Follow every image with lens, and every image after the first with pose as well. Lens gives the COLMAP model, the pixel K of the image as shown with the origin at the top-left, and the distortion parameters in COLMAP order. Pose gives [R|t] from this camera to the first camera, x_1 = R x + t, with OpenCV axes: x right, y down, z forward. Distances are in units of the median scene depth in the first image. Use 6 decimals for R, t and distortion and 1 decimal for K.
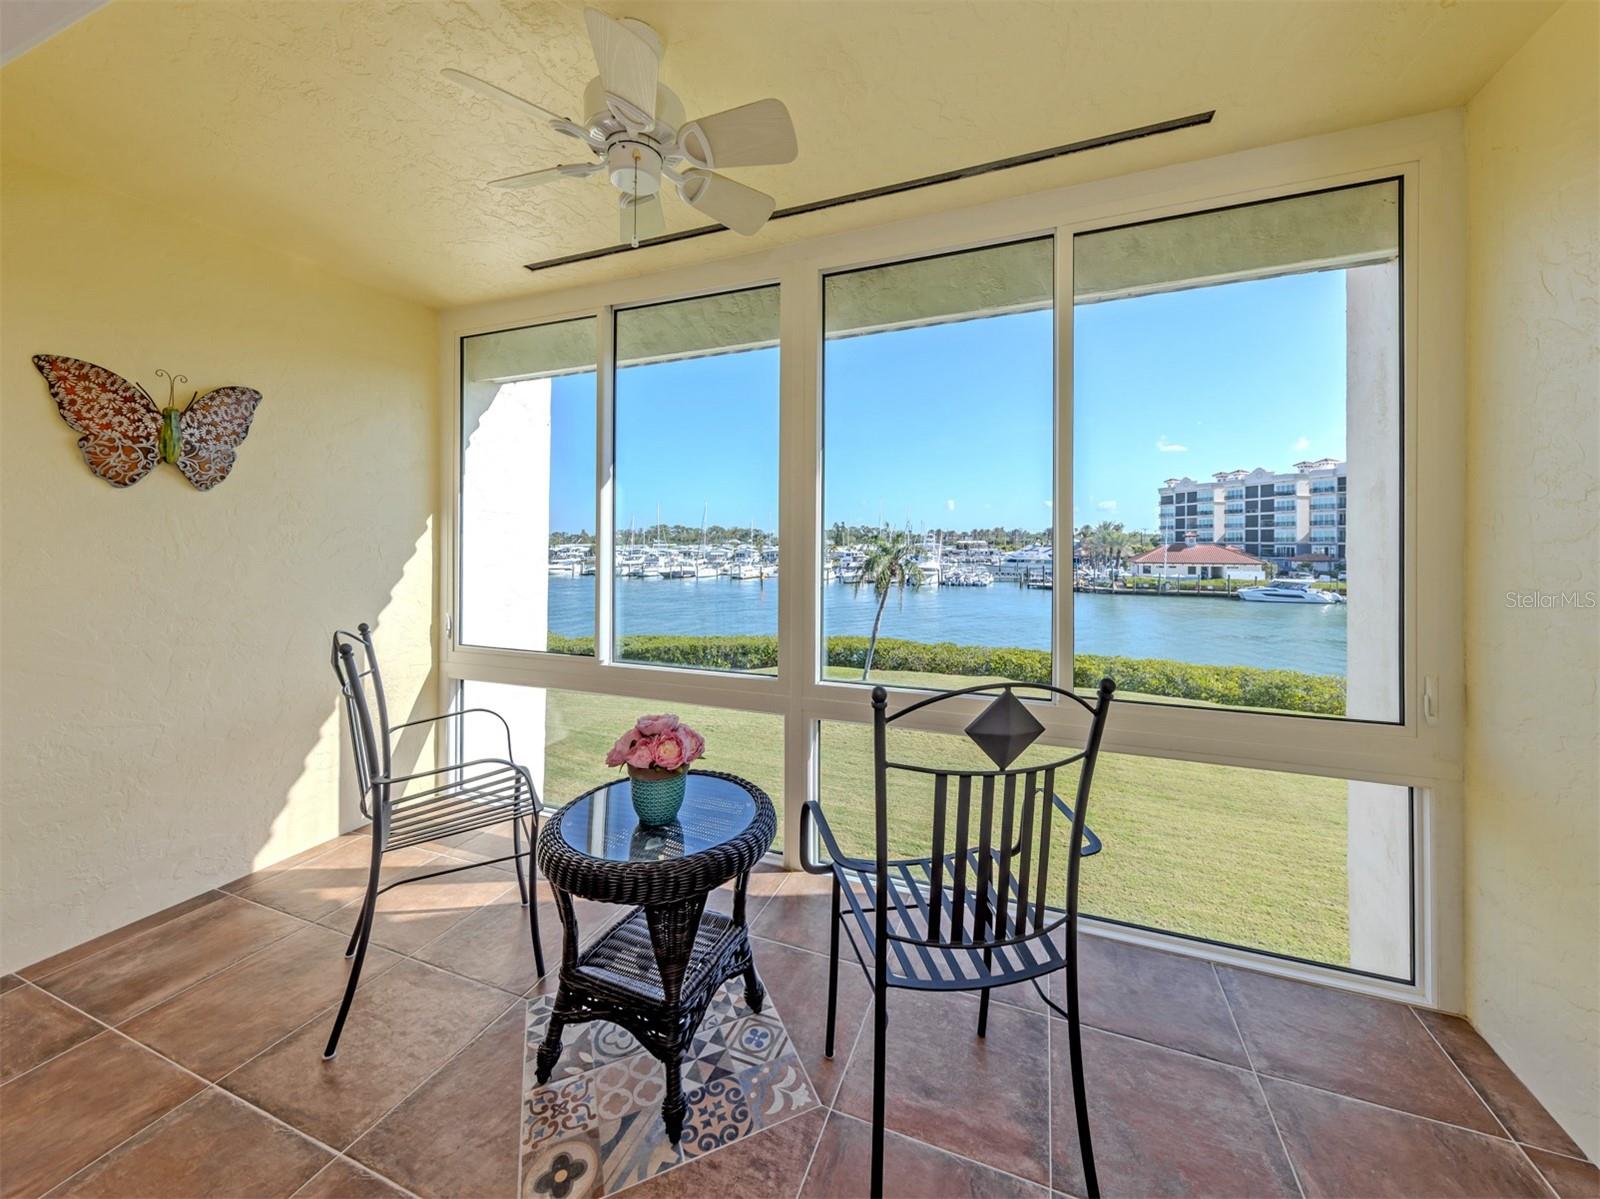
lens RADIAL K [[603.0, 0, 803.9], [0, 603.0, 549.9], [0, 0, 1]] dist [0.017306, -0.003221]
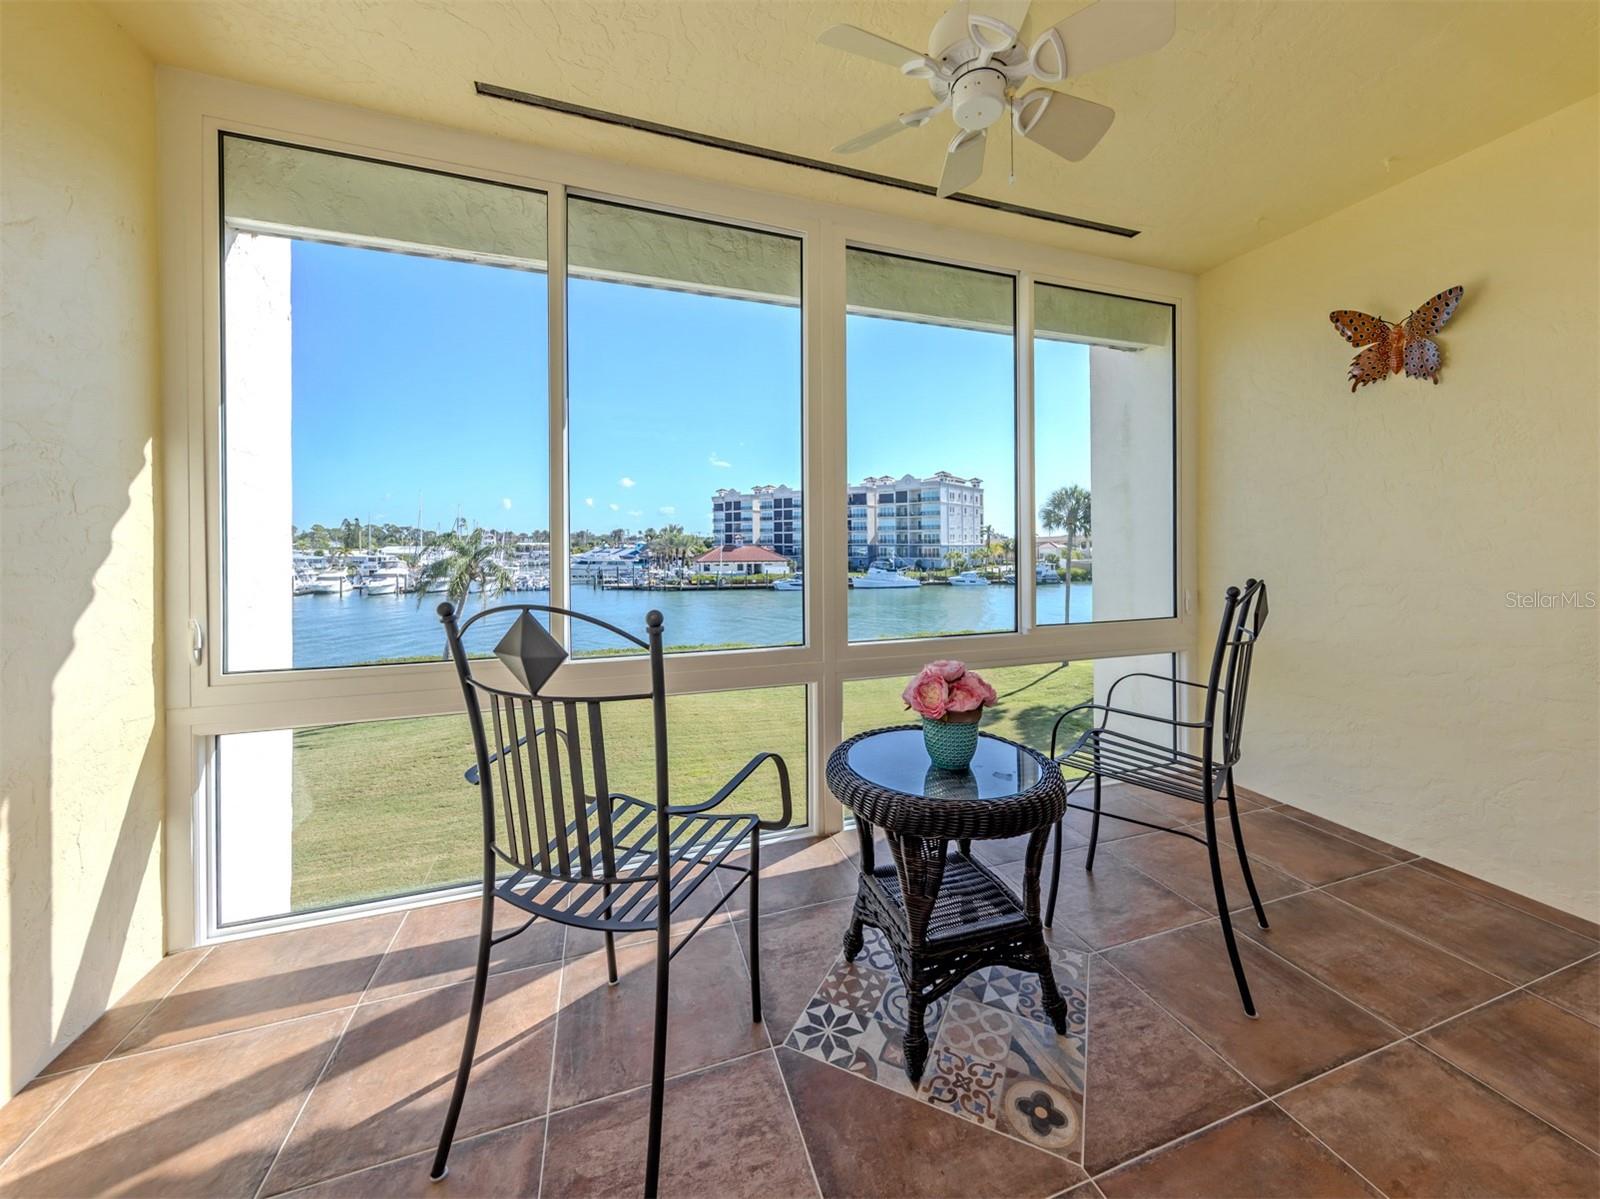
lens RADIAL K [[603.0, 0, 827.4], [0, 603.0, 554.6], [0, 0, 1]] dist [0.017306, -0.003221]
pose [[0.750337, -0.012380, 0.660939, -0.534097], [0.009361, 0.999923, 0.008103, 0.046939], [-0.660989, 0.000107, 0.750396, 0.202232]]
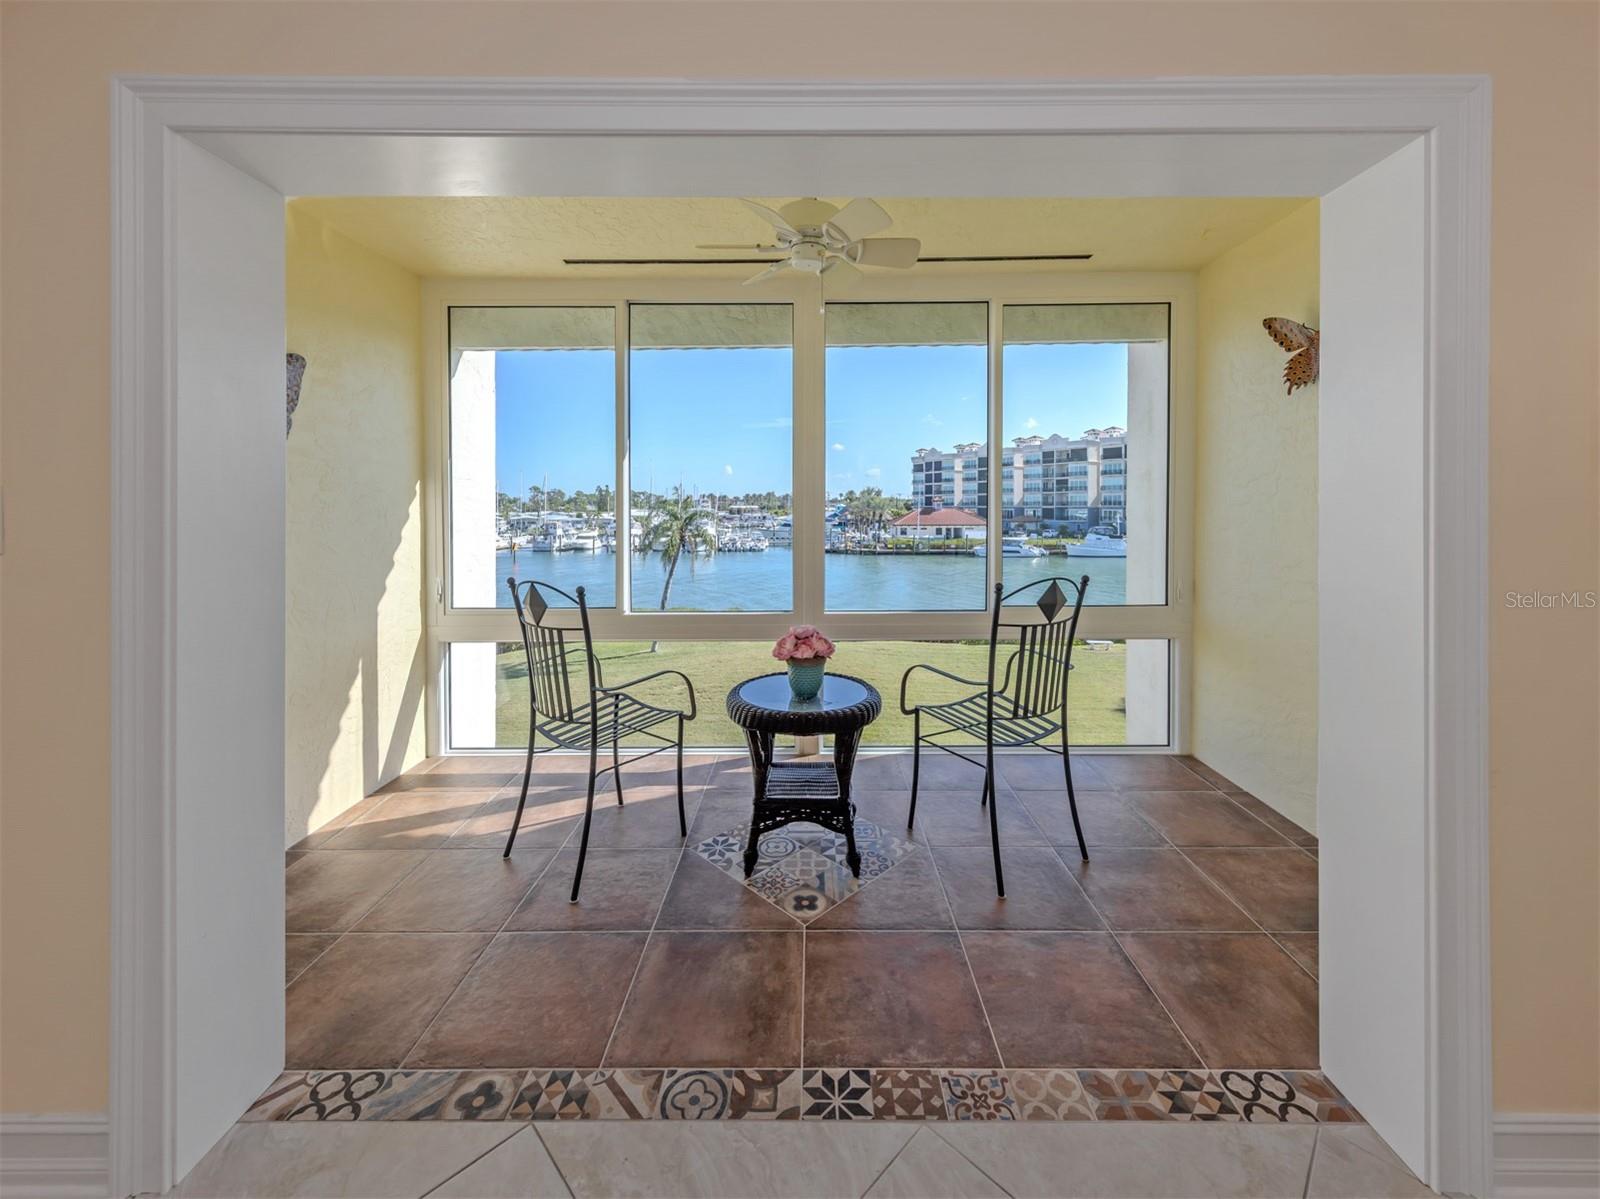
lens RADIAL K [[636.5, 0, 808.4], [0, 636.5, 527.8], [0, 0, 1]] dist [0.017315, -0.000290]
pose [[0.932107, -0.014737, 0.361883, -0.405018], [0.007585, 0.999747, 0.021176, 0.003241], [-0.362103, -0.016993, 0.931983, -0.224712]]
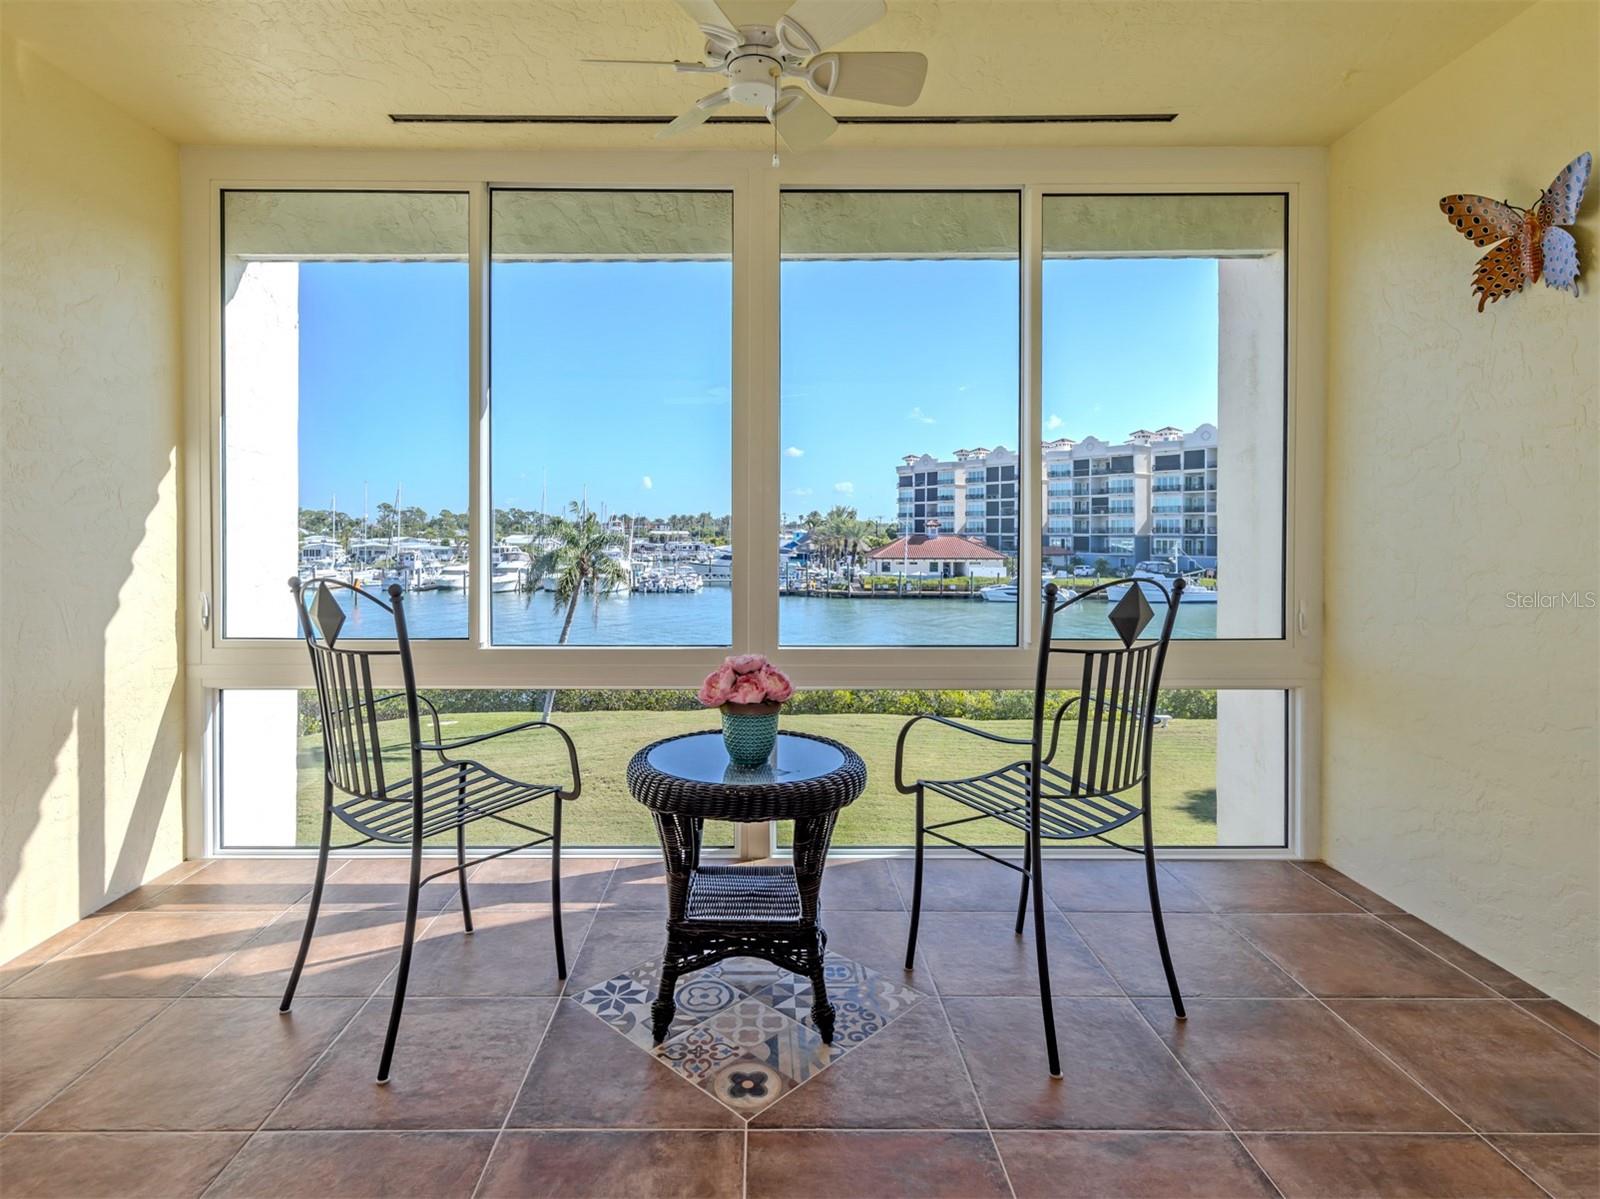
lens RADIAL K [[863.3, 0, 761.4], [0, 863.3, 551.7], [0, 0, 1]] dist [0.011071, 0.002109]
pose [[0.930146, -0.005682, 0.367145, -0.370945], [0.002378, 0.999953, 0.009450, 0.051985], [-0.367181, -0.007917, 0.930116, -0.139707]]
